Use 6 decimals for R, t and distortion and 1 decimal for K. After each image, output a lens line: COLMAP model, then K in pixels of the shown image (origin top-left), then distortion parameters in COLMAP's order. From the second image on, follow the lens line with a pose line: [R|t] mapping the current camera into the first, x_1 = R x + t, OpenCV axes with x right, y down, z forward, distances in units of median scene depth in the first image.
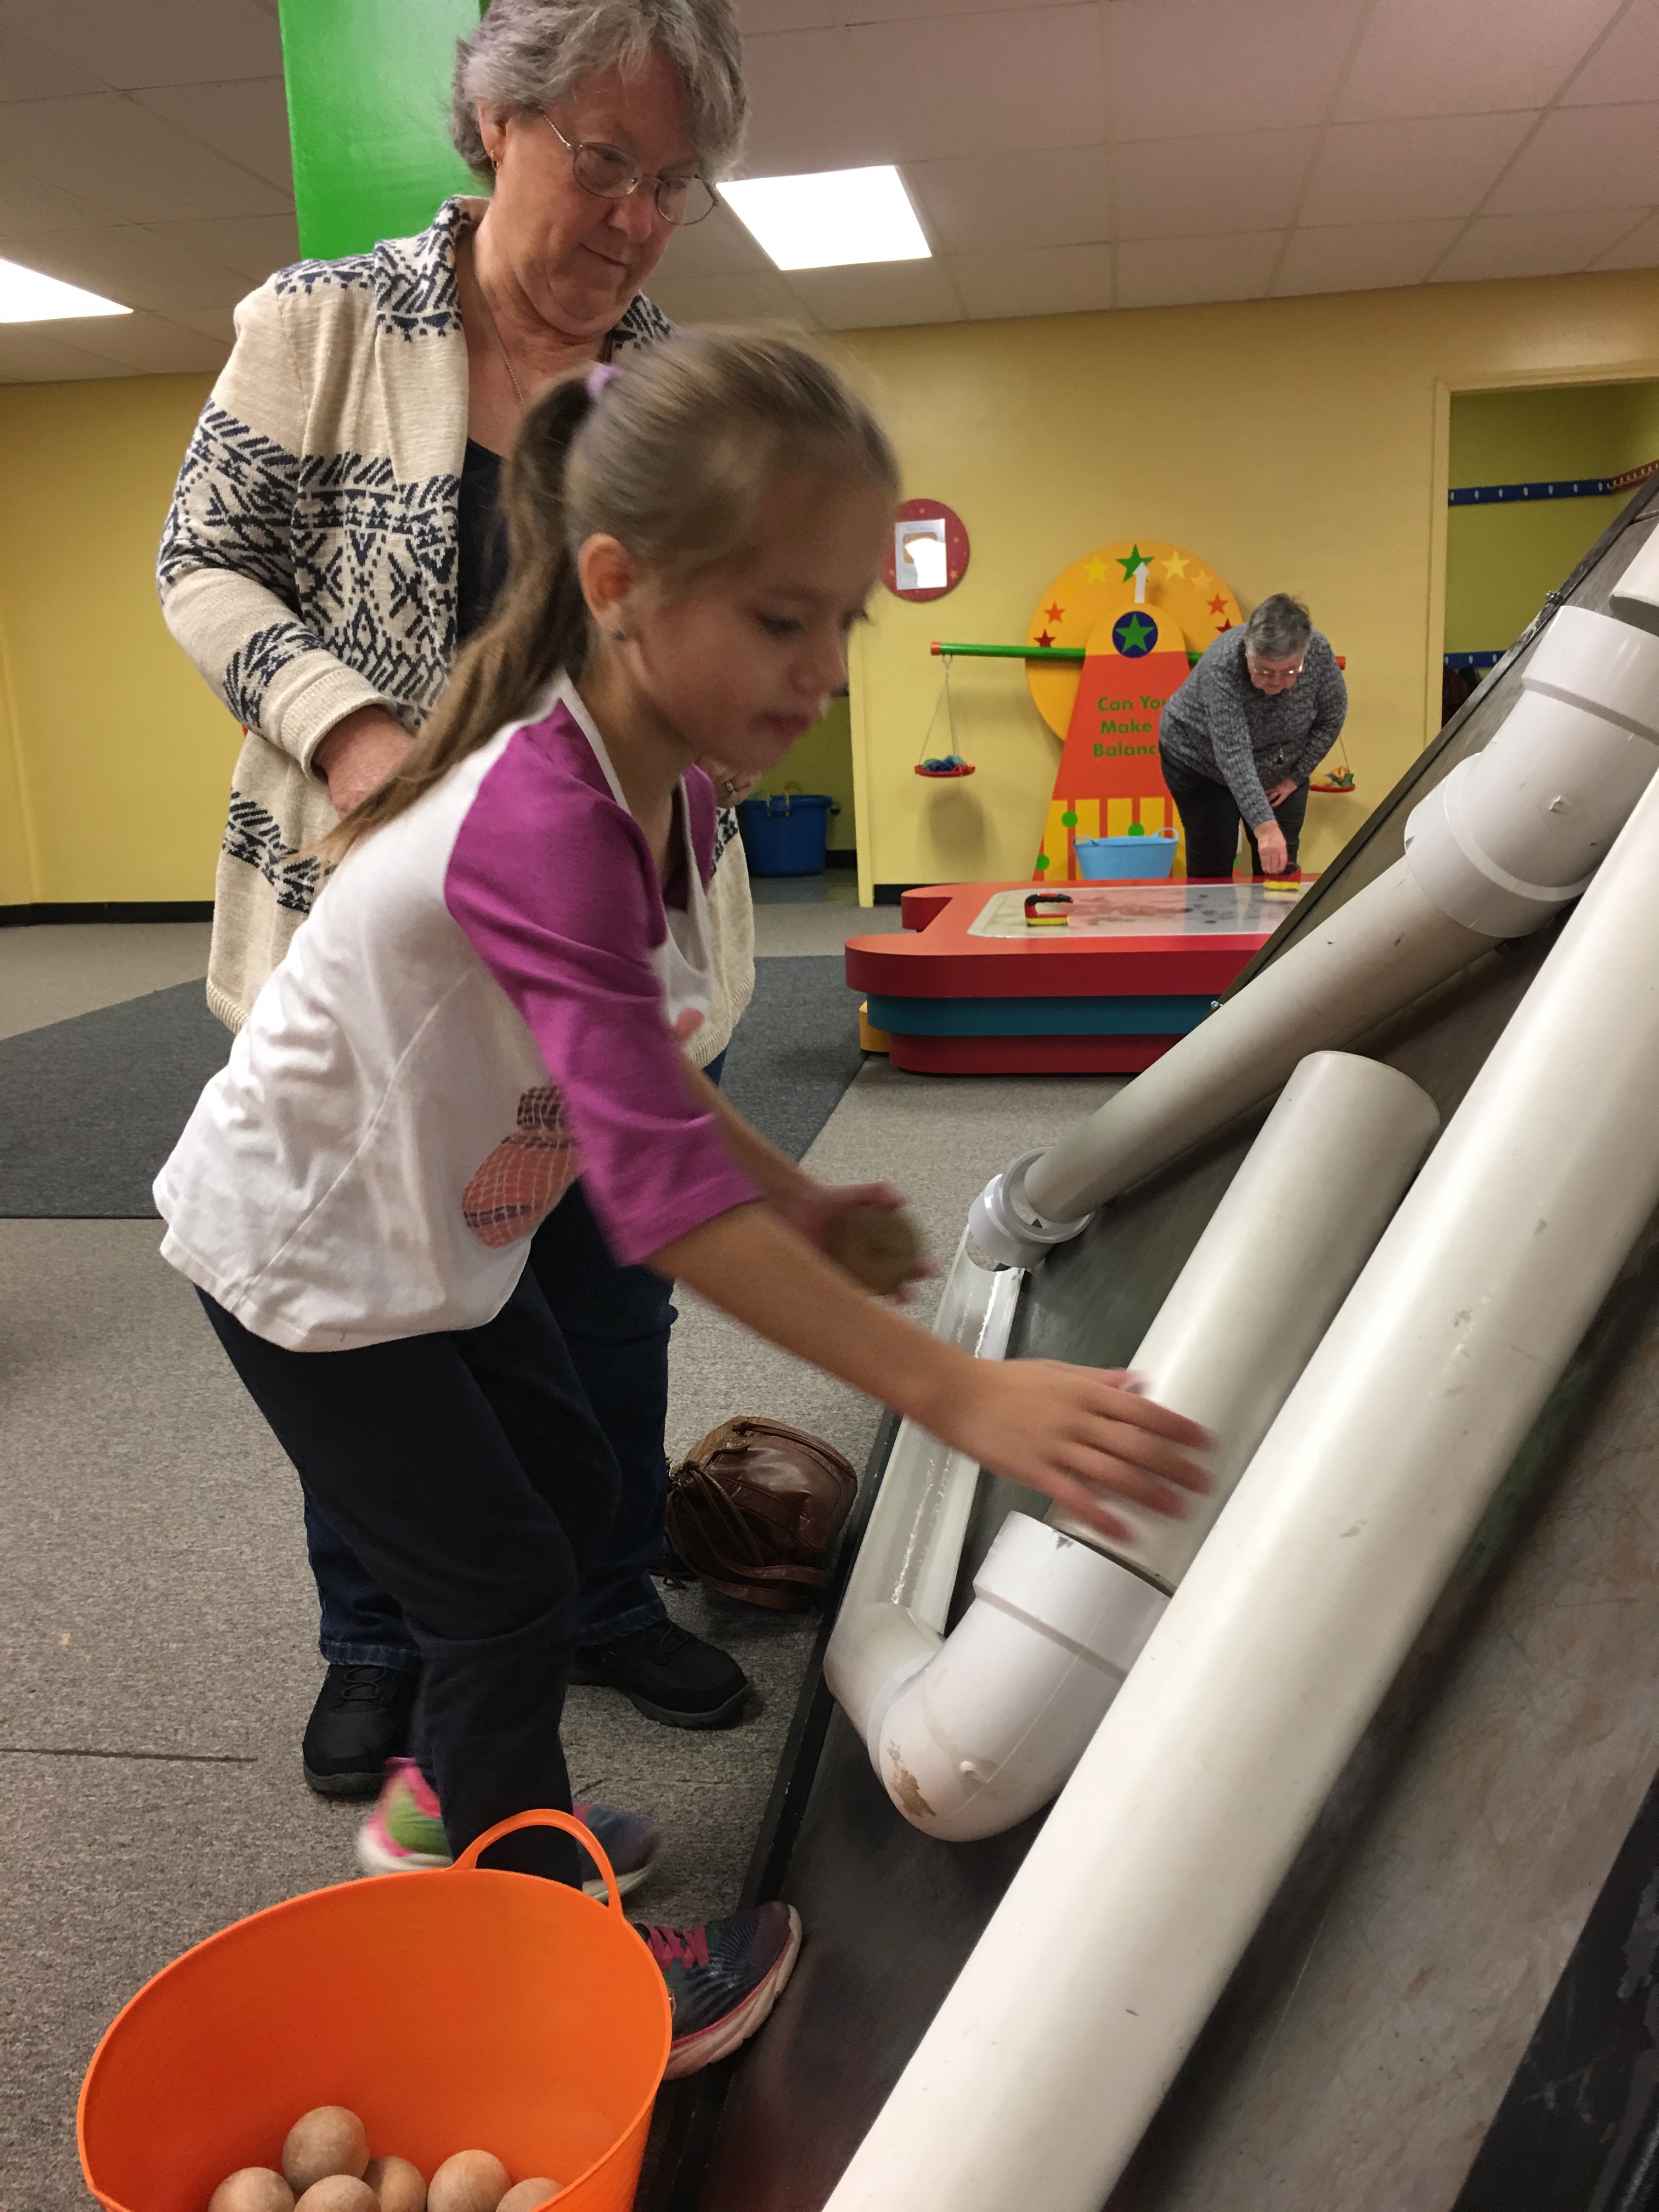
lens RADIAL K [[1910.6, 0, 834.8], [0, 1910.6, 1092.0], [0, 0, 1]] dist [0.092572, -0.062478]
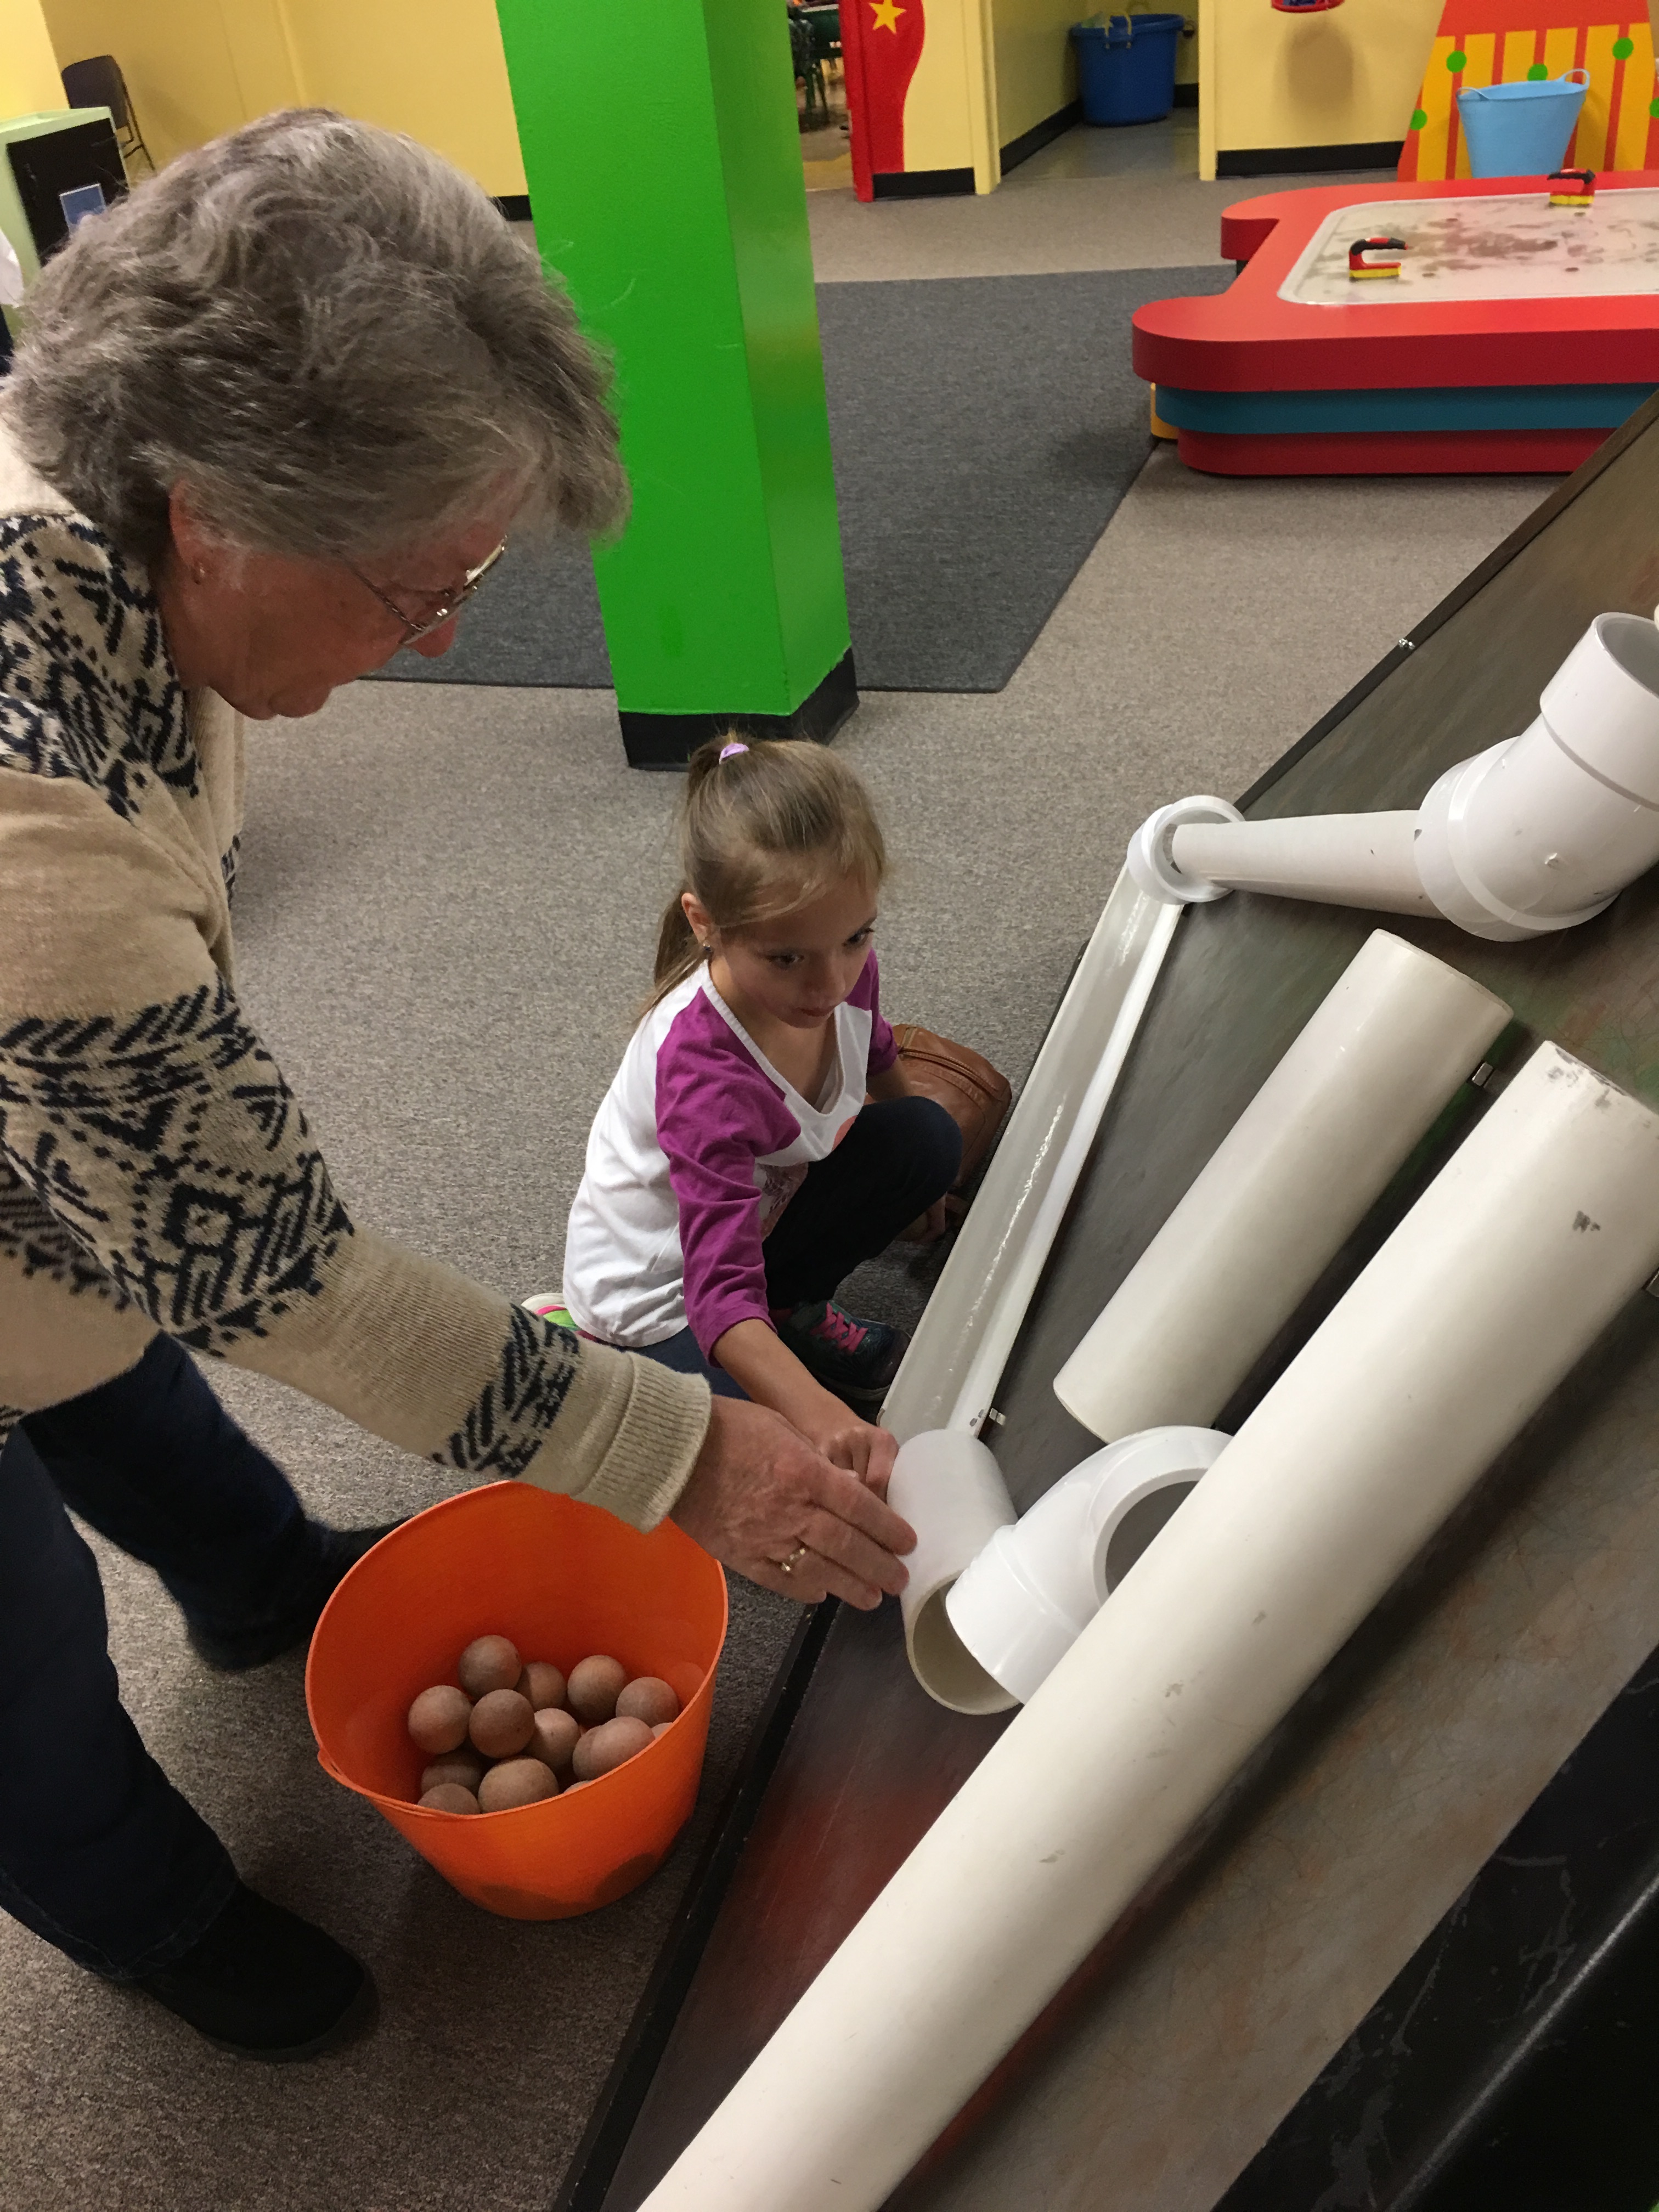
lens RADIAL K [[1910.6, 0, 834.8], [0, 1910.6, 1092.0], [0, 0, 1]] dist [0.092572, -0.062478]
pose [[0.984234, 0.046556, -0.170636, 0.067488], [0.019543, 0.930204, 0.366522, -0.128648], [0.175790, -0.364078, 0.914628, 0.024008]]
